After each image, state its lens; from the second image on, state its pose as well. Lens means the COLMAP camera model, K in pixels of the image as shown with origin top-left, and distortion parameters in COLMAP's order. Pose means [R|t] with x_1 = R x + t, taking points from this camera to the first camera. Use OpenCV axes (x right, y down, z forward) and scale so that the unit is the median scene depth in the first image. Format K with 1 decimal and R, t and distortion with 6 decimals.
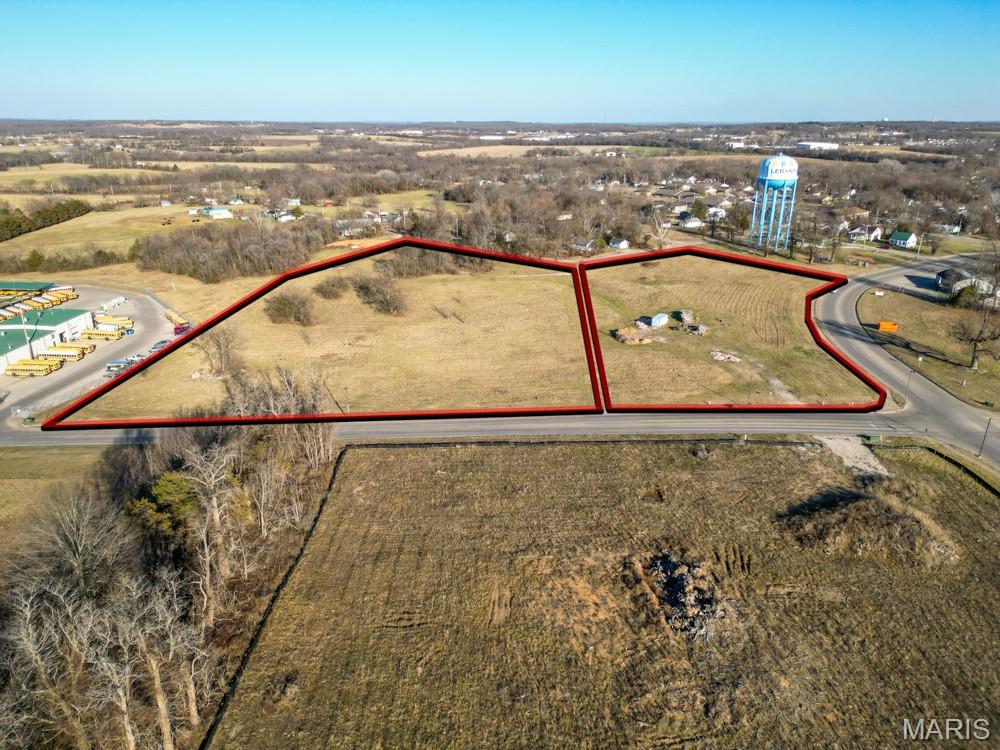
lens RADIAL K [[677.2, 0, 500.0], [0, 677.2, 375.0], [0, 0, 1]] dist [0.059383, -0.050872]
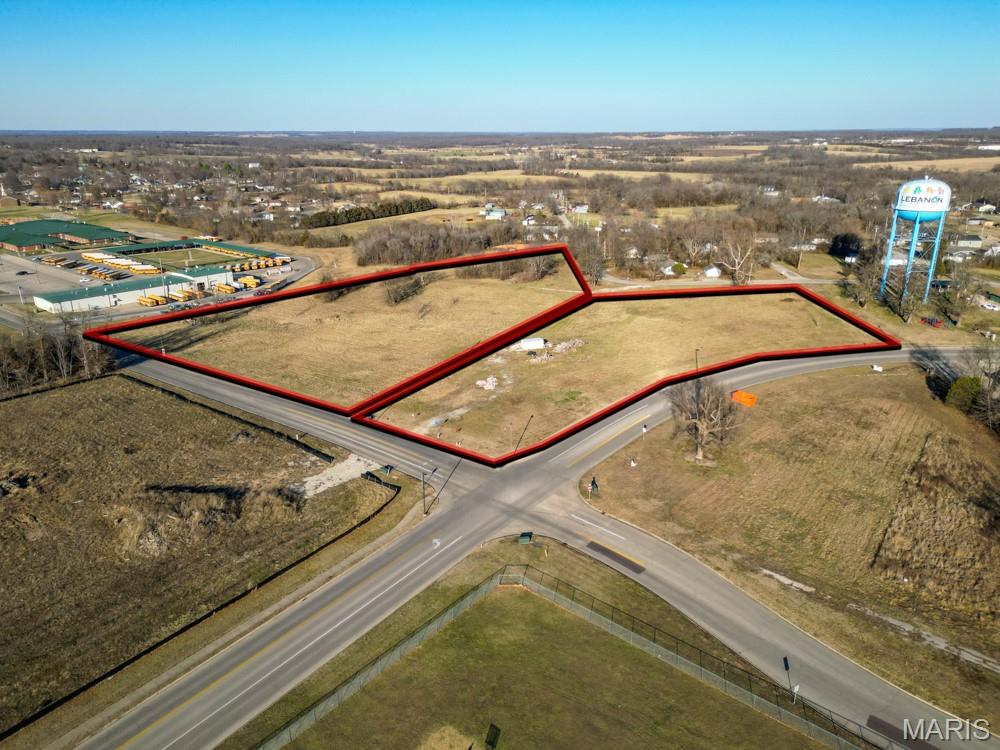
lens RADIAL K [[677.2, 0, 500.0], [0, 677.2, 375.0], [0, 0, 1]] dist [0.059383, -0.050872]
pose [[0.804744, 0.195744, -0.560420, 0.684367], [-0.202924, 0.977908, 0.050173, -0.069567], [0.557861, 0.073346, 0.826687, 0.168362]]
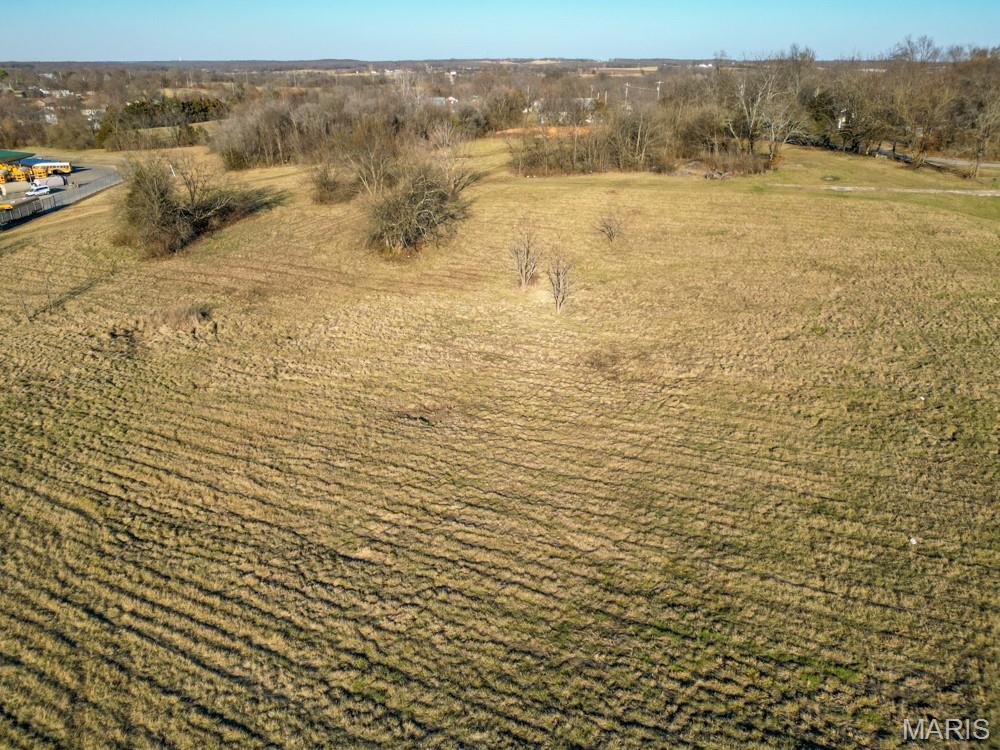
lens RADIAL K [[740.9, 0, 500.0], [0, 740.9, 375.0], [0, 0, 1]] dist [-0.040677, 0.000473]
pose [[0.899567, 0.173603, -0.400800, 0.042786], [-0.152421, 0.984704, 0.084419, -0.072240], [0.409324, -0.014850, 0.912268, 0.724444]]
